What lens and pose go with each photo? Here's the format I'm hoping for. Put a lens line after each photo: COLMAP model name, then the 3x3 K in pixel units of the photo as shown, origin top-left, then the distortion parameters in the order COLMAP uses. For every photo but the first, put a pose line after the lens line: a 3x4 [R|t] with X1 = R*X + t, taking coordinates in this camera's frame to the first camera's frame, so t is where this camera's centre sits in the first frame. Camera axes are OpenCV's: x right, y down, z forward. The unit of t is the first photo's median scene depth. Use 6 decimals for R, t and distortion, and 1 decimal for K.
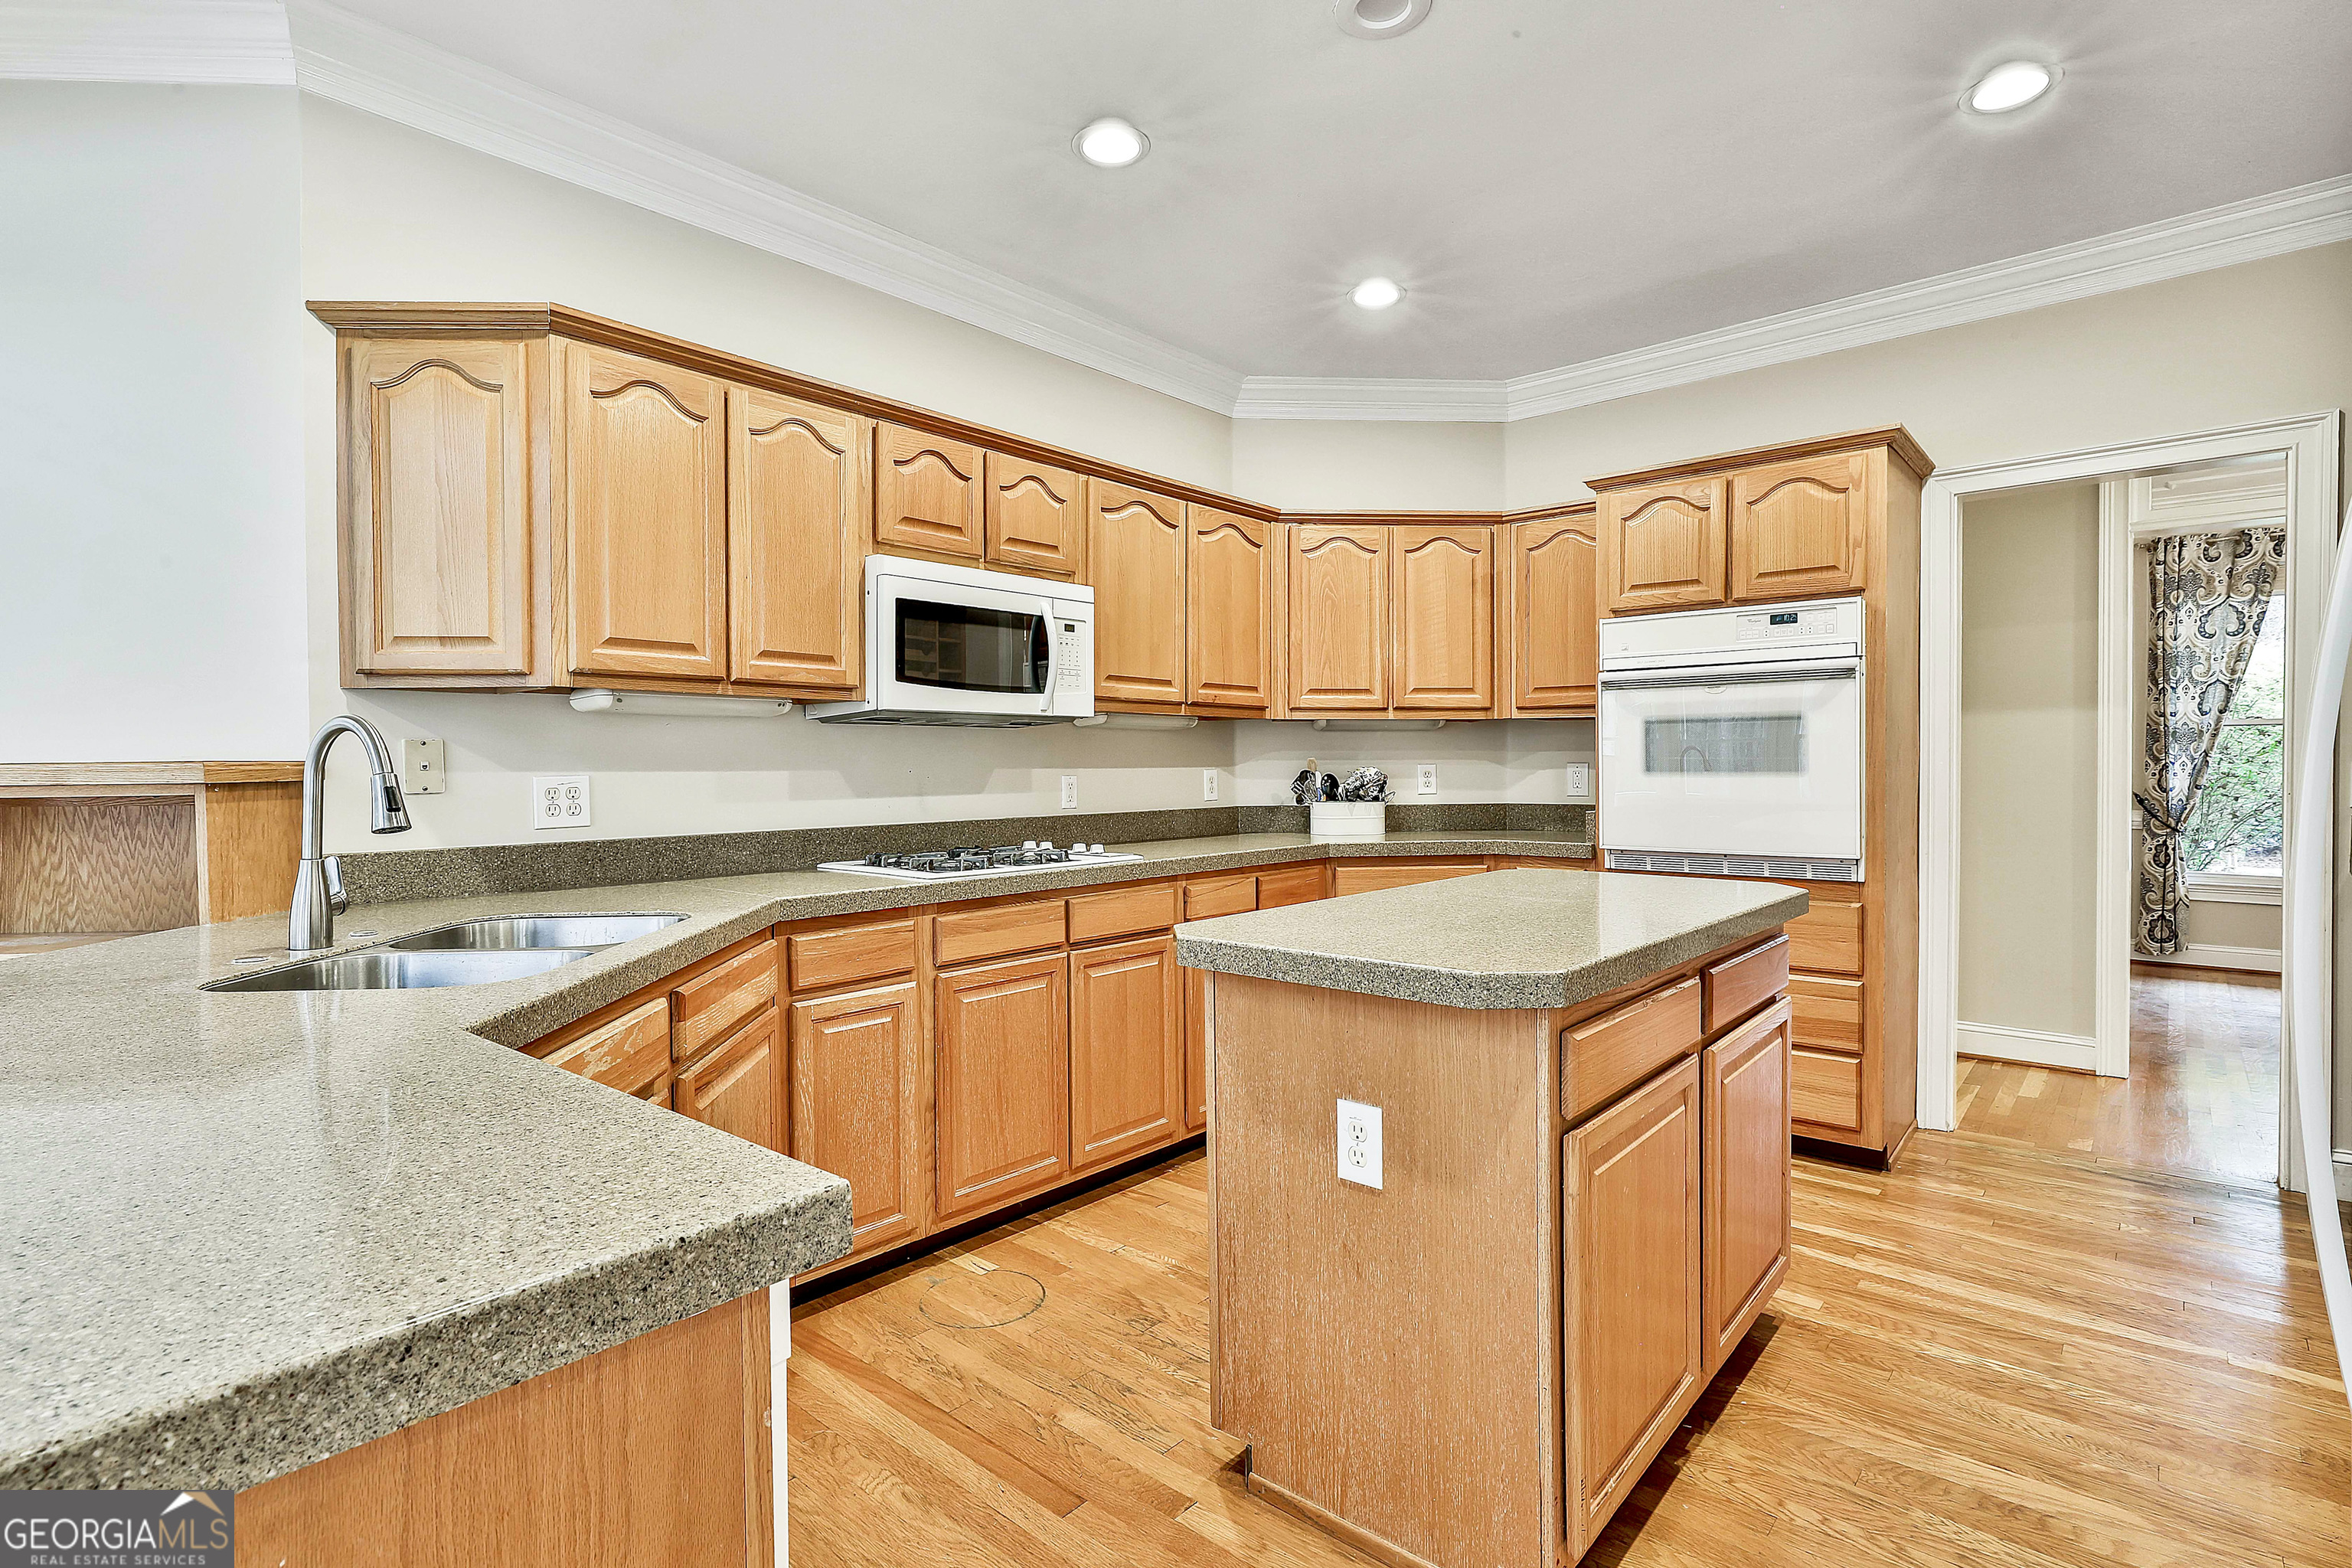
lens RADIAL K [[1112.7, 0, 1168.3], [0, 1112.7, 779.4], [0, 0, 1]] dist [-0.002182, 0.001351]
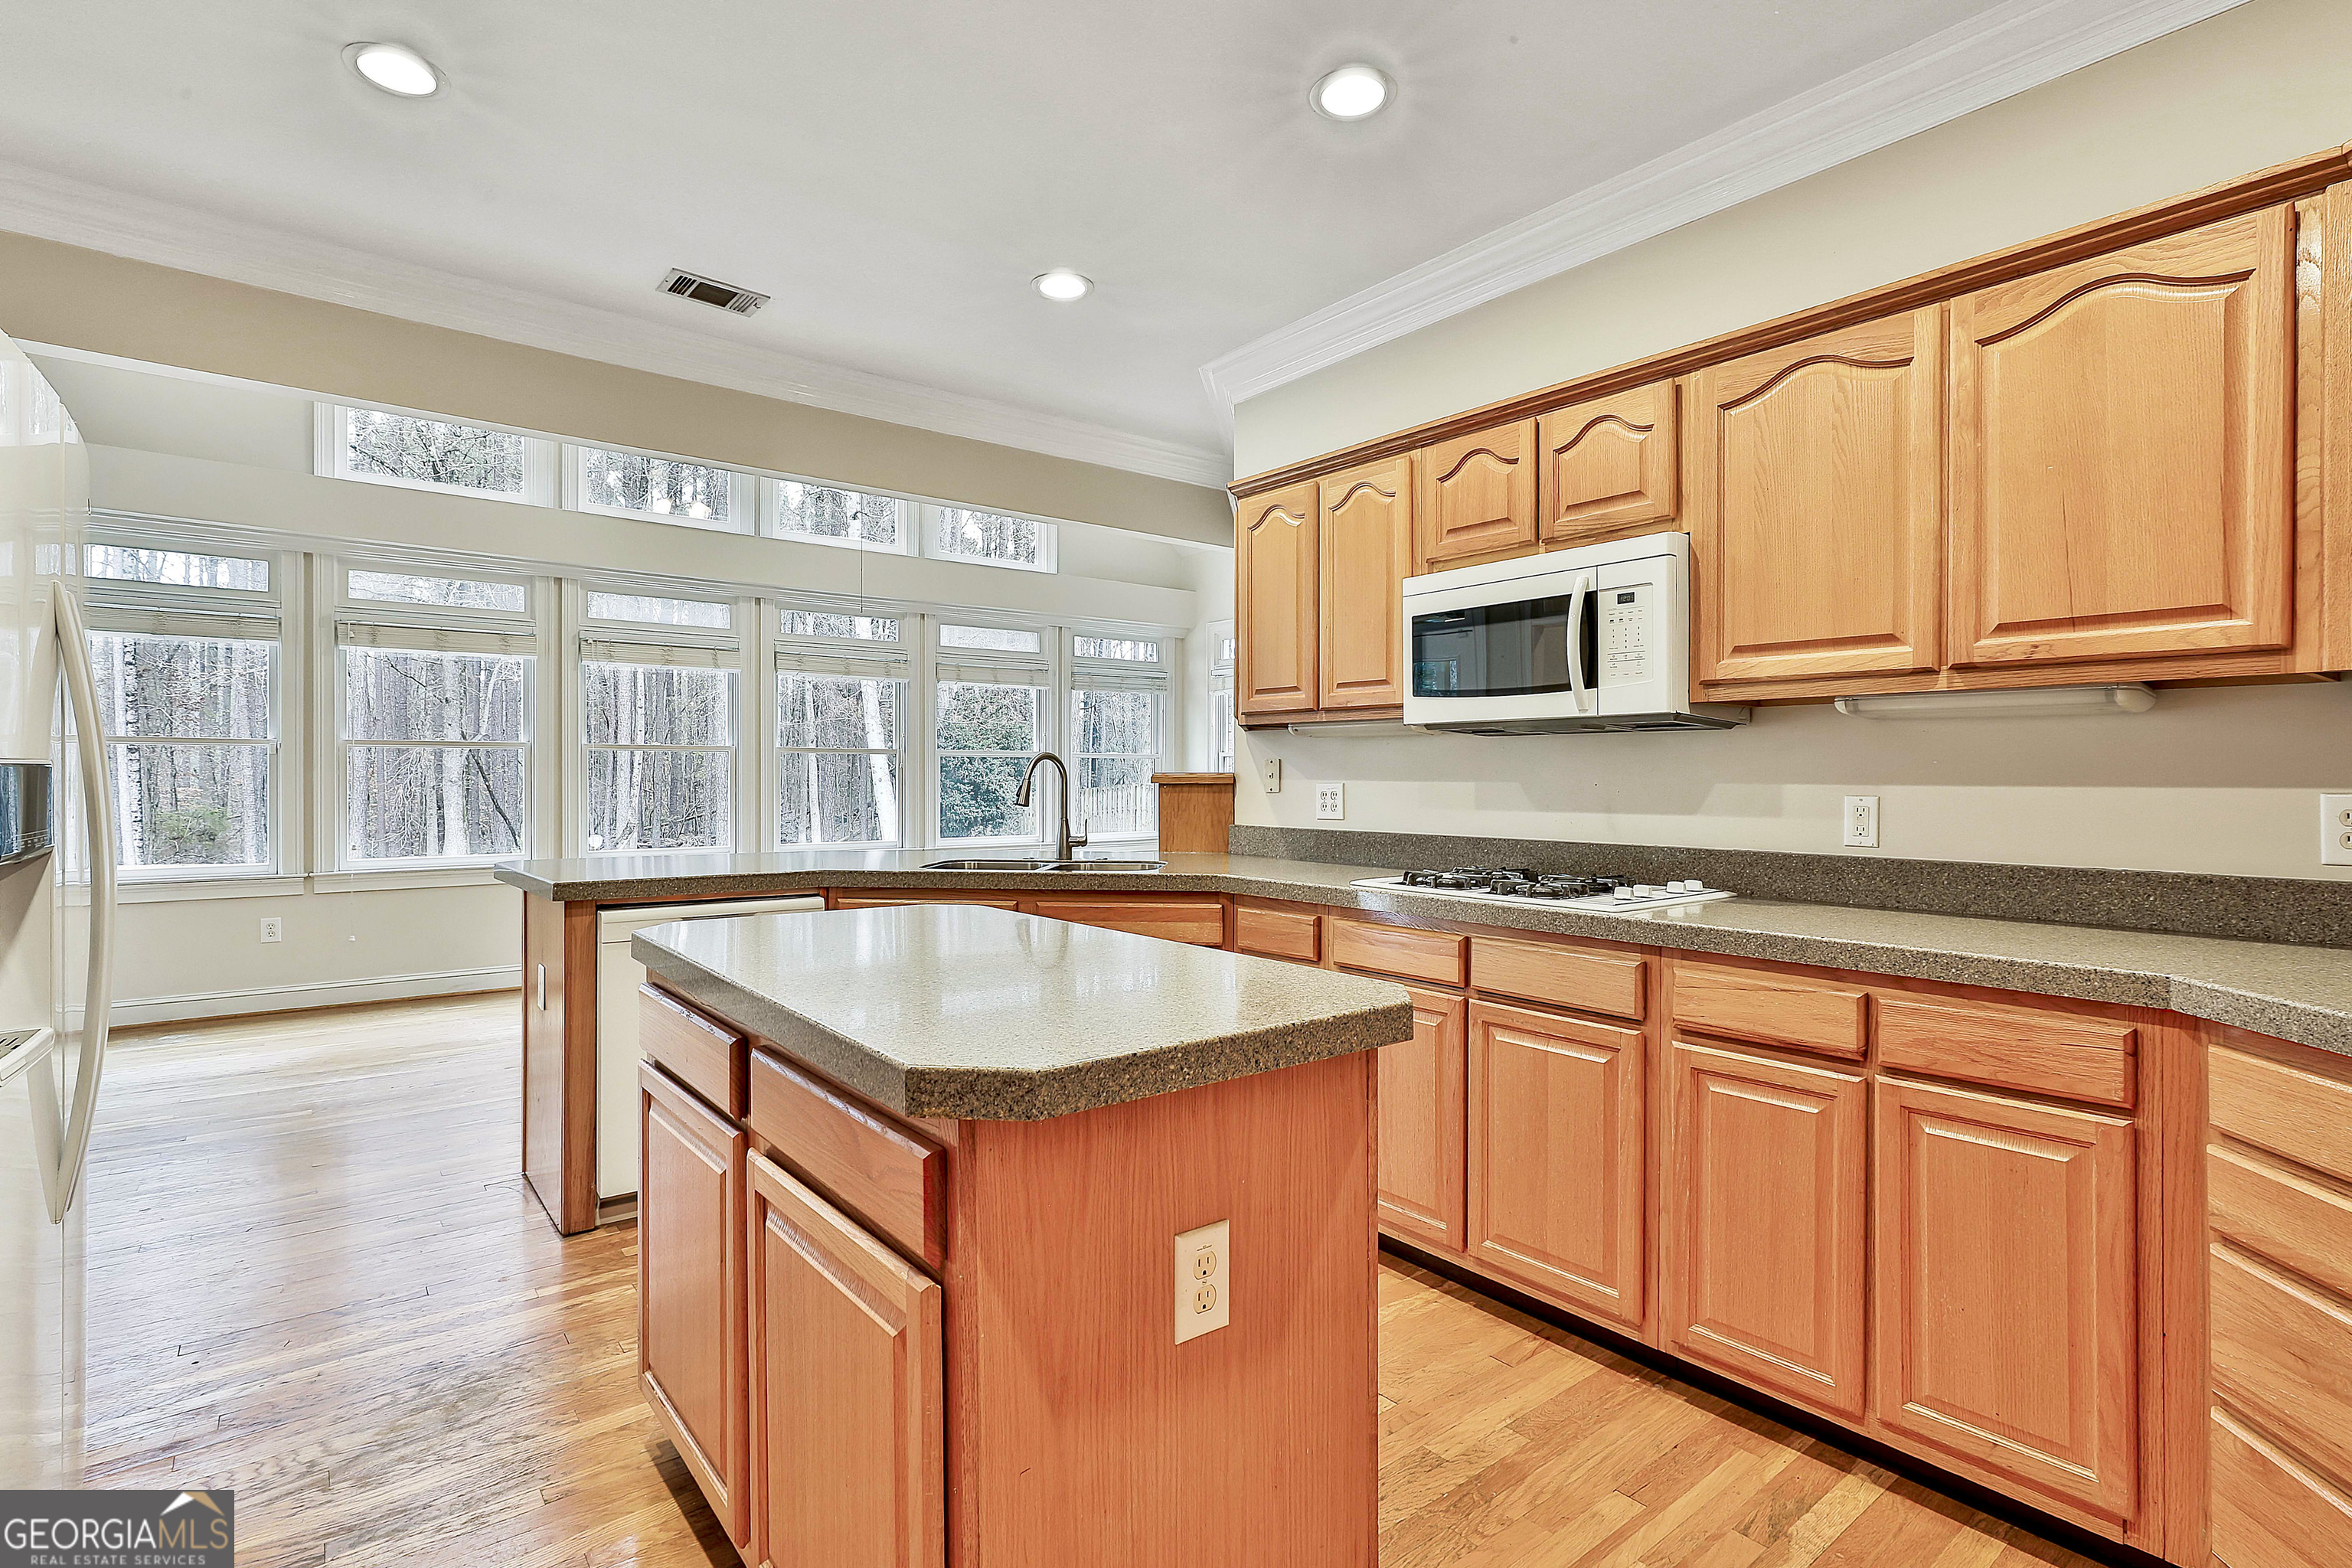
lens RADIAL K [[1112.7, 0, 1168.3], [0, 1112.7, 779.4], [0, 0, 1]] dist [-0.002182, 0.001351]
pose [[-0.170649, 0.007641, -0.985302, 0.735753], [-0.015490, 0.999826, 0.010437, -0.016125], [0.985210, 0.017043, -0.170501, 0.854027]]
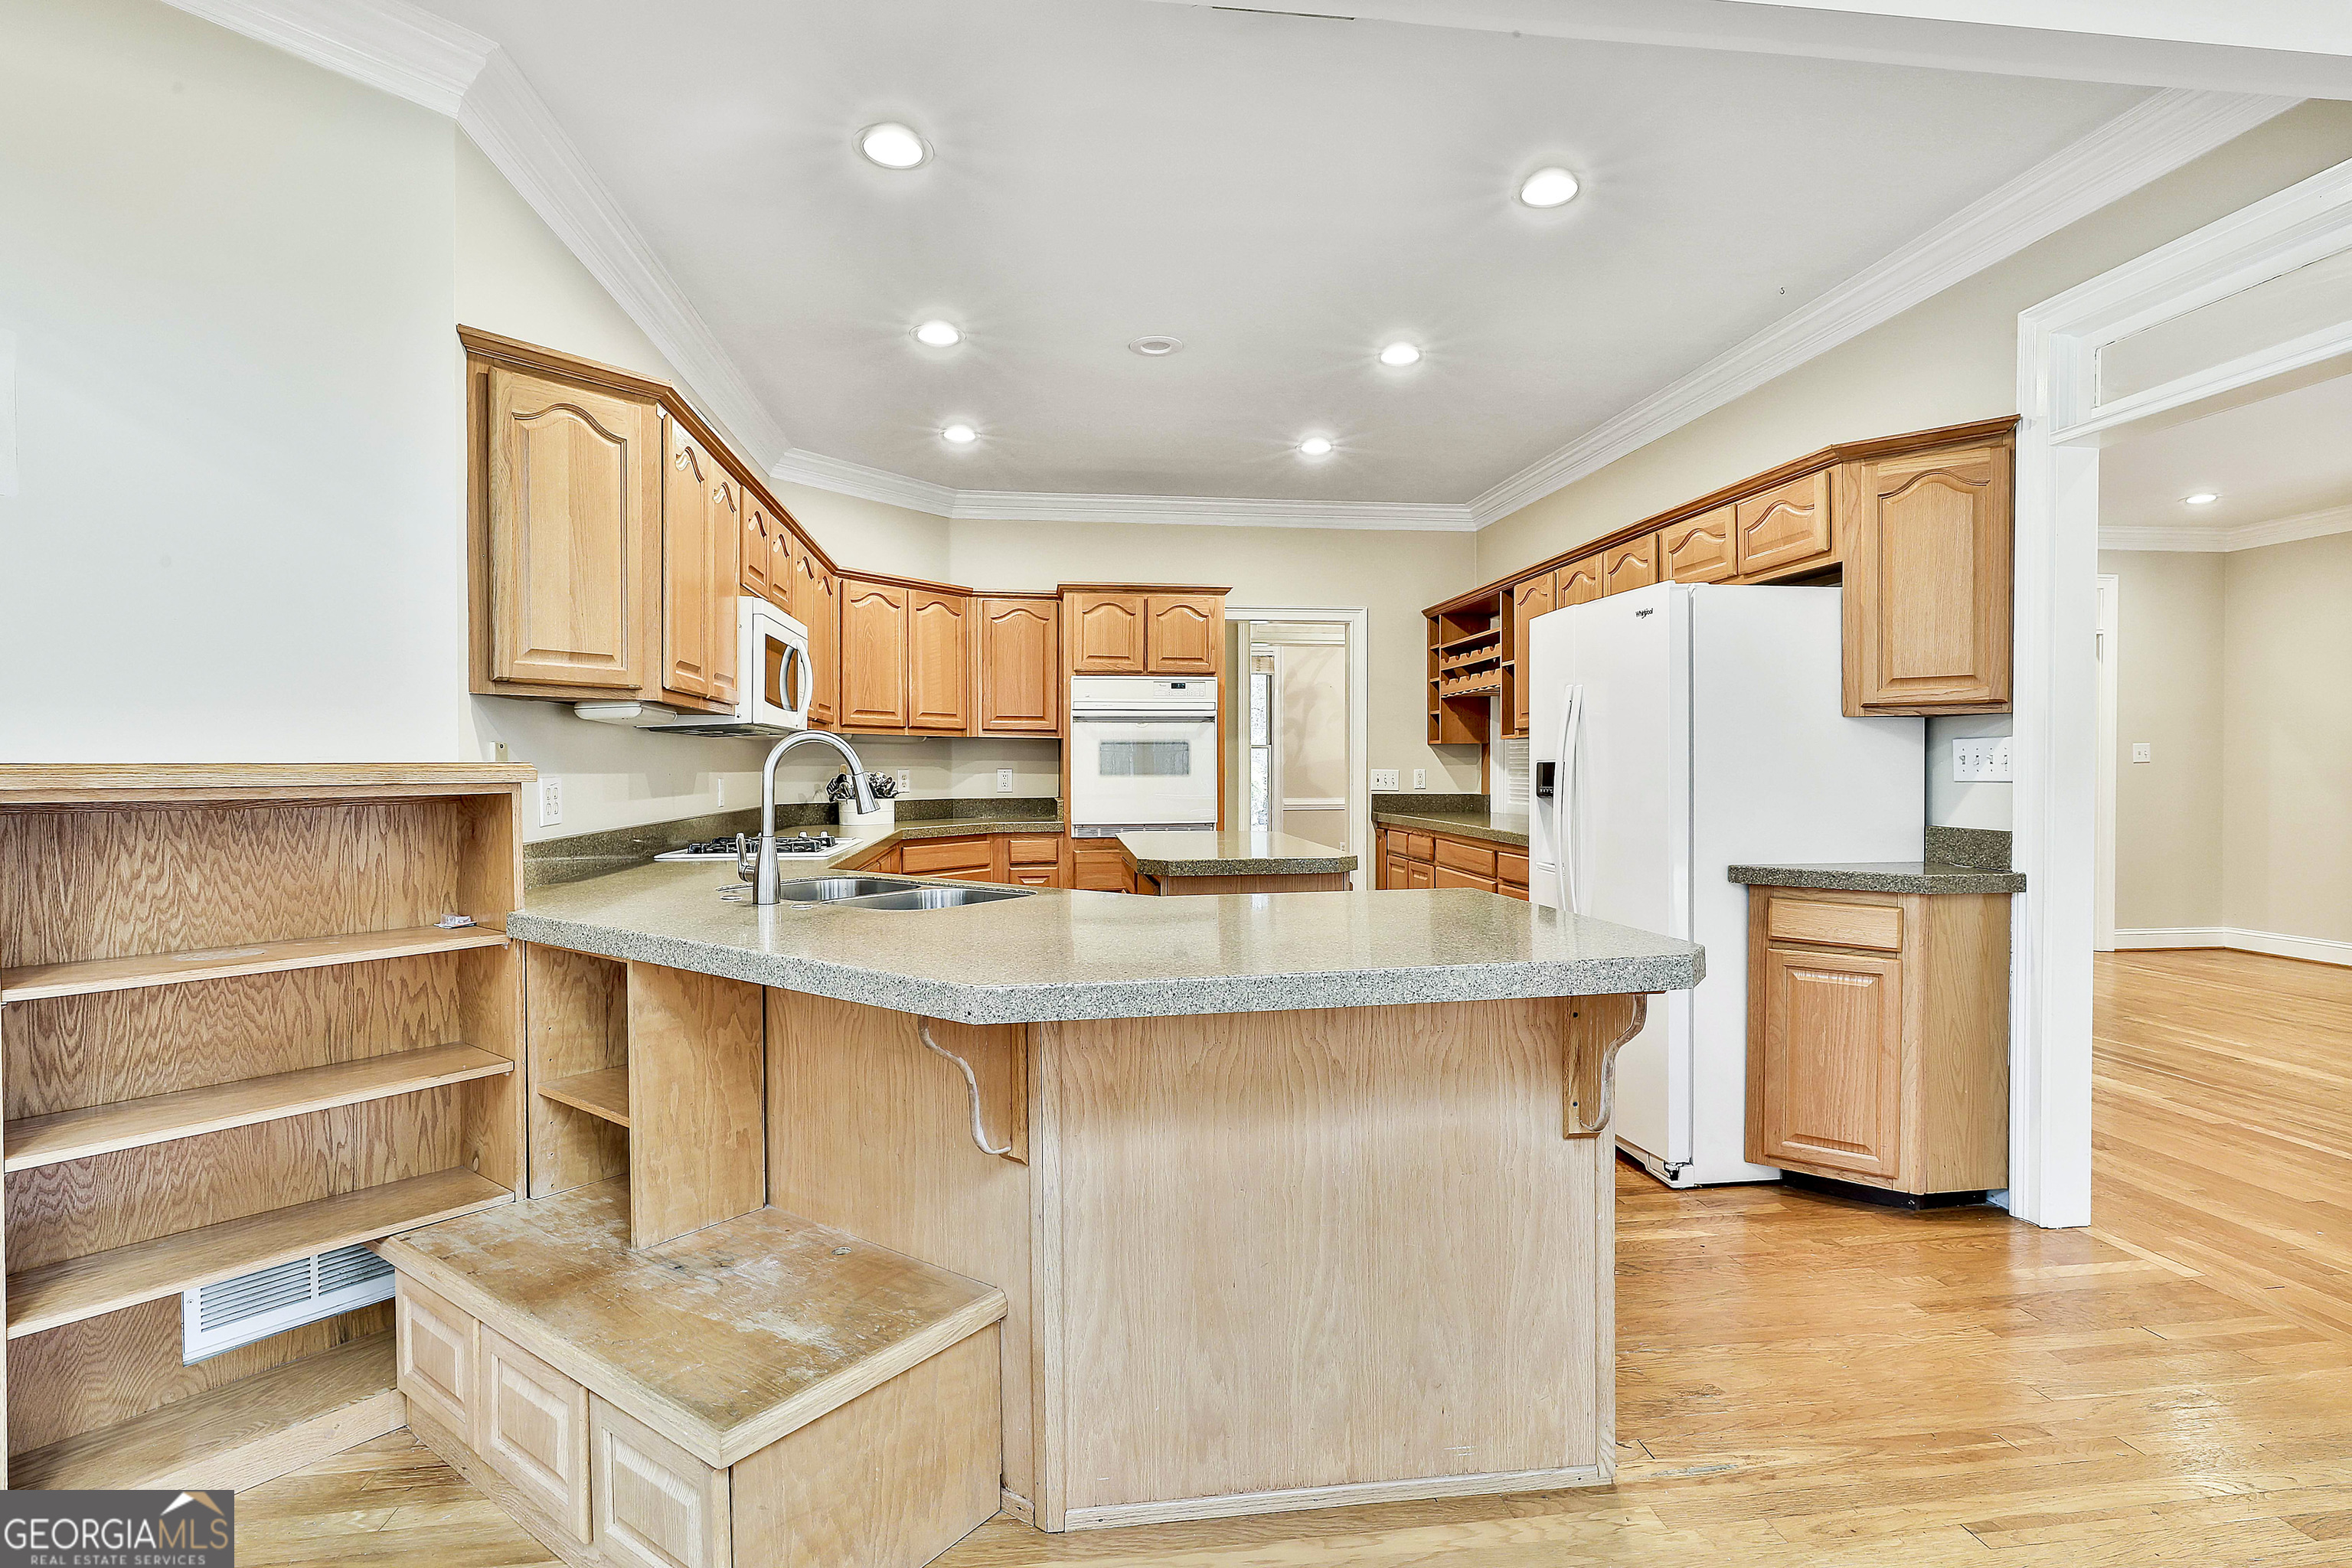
lens RADIAL K [[1112.7, 0, 1168.3], [0, 1112.7, 779.4], [0, 0, 1]] dist [-0.002182, 0.001351]
pose [[0.663024, -0.003379, 0.748590, -0.751436], [0.008241, 0.999962, -0.002786, 0.005316], [-0.748552, 0.008017, 0.663027, -0.131292]]
